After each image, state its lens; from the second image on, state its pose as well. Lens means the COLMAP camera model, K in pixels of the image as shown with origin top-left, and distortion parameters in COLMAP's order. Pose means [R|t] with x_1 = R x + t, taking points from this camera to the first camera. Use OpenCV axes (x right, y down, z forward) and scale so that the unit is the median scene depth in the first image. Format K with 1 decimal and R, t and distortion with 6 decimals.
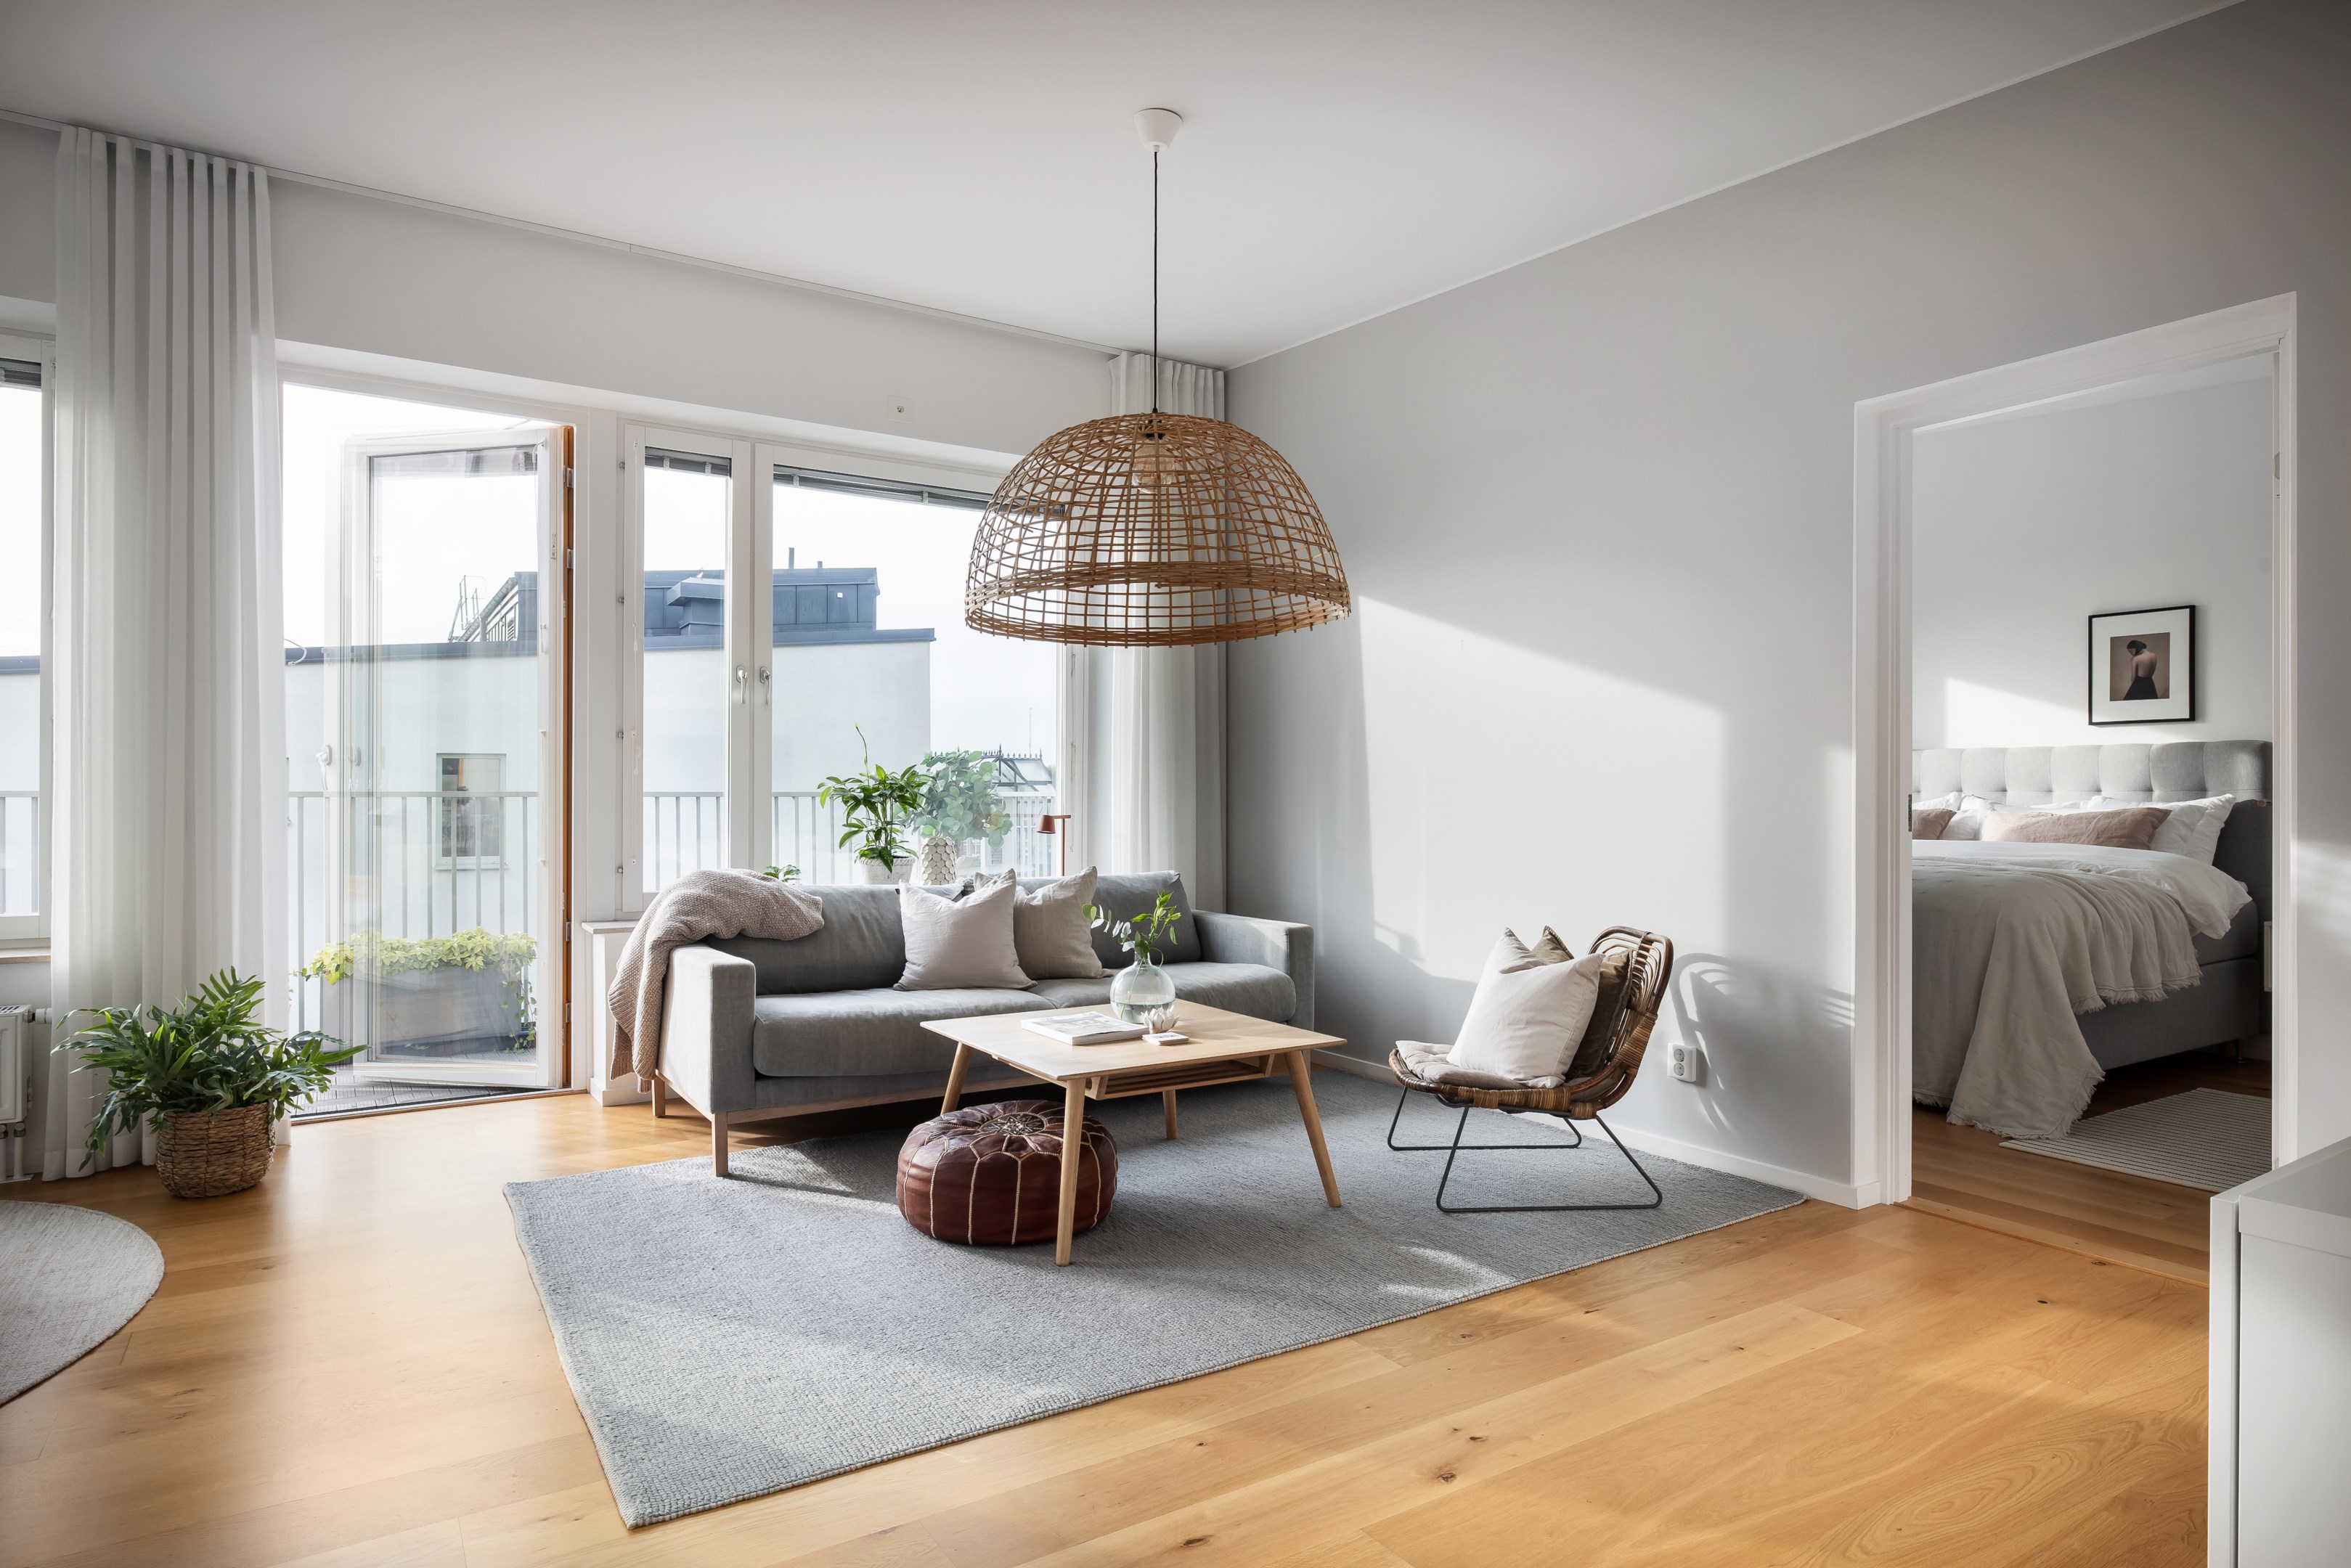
lens RADIAL K [[1335.3, 0, 1175.5], [0, 1335.3, 784.0], [0, 0, 1]] dist [0.002267, 0.000602]
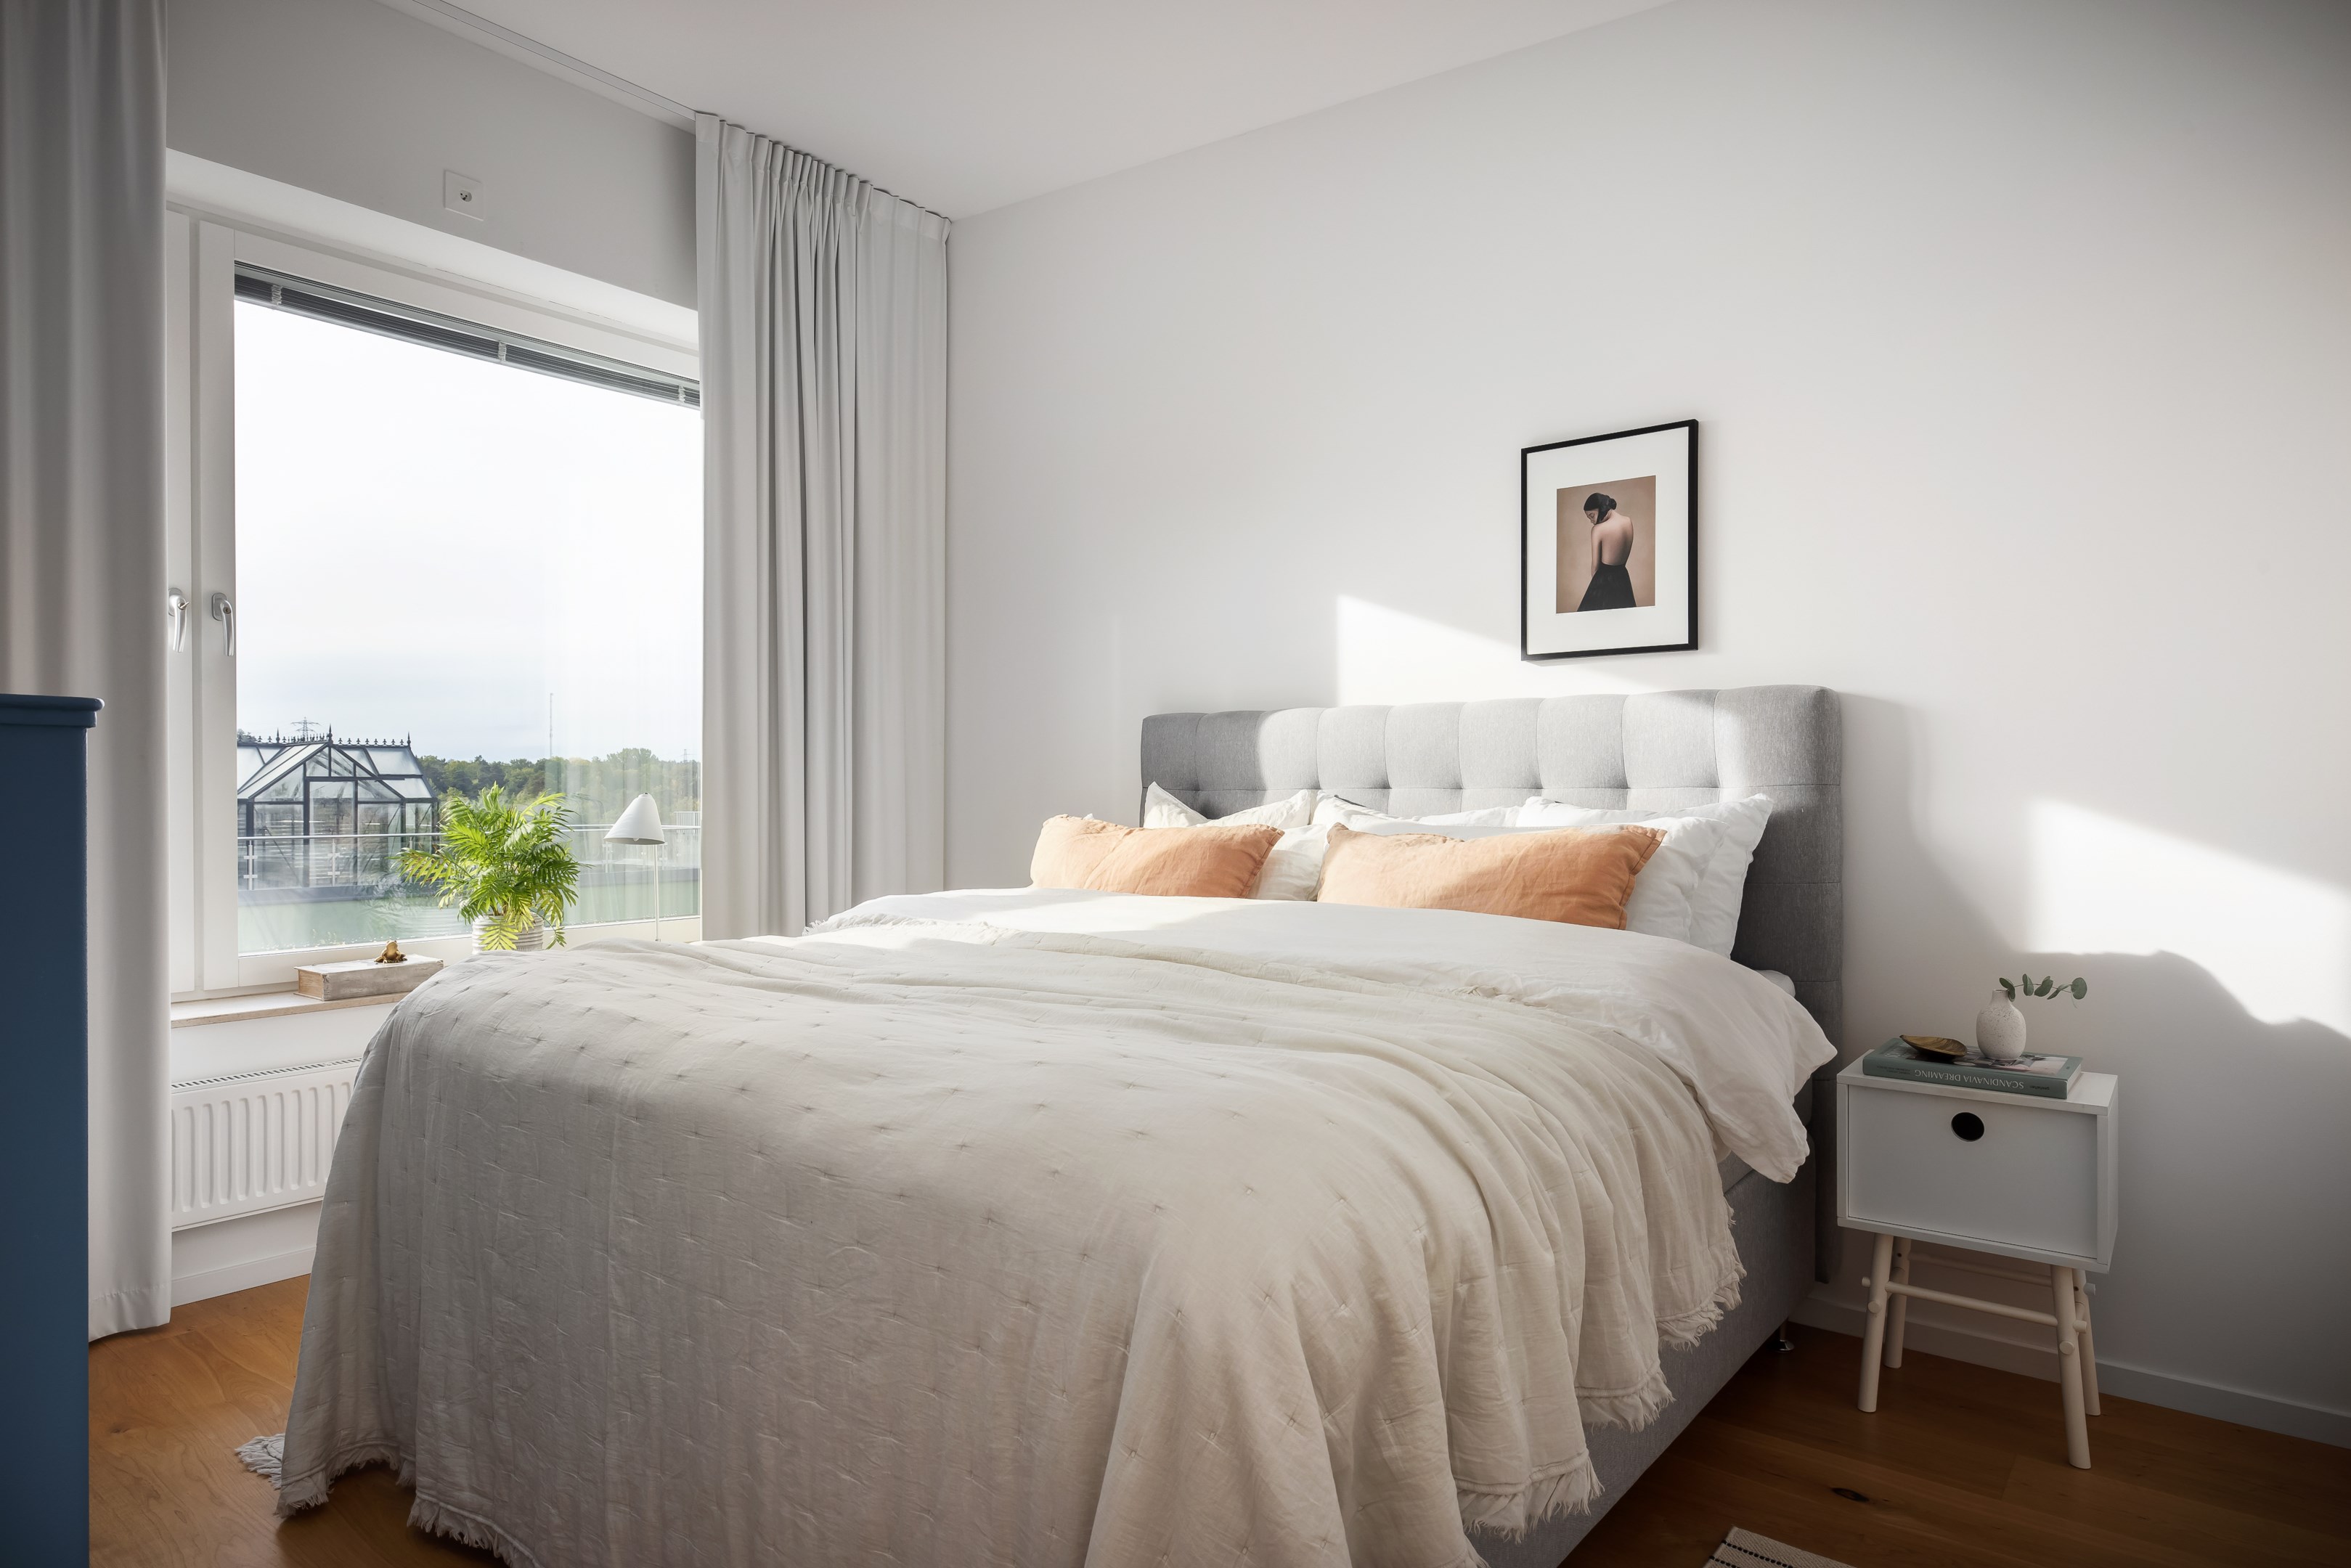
lens RADIAL K [[1335.3, 0, 1175.5], [0, 1335.3, 784.0], [0, 0, 1]] dist [0.002267, 0.000602]
pose [[0.951722, -0.003333, 0.306944, 0.409462], [0.001911, 0.999986, 0.004935, 0.001133], [-0.306956, -0.004110, 0.951715, 0.566434]]
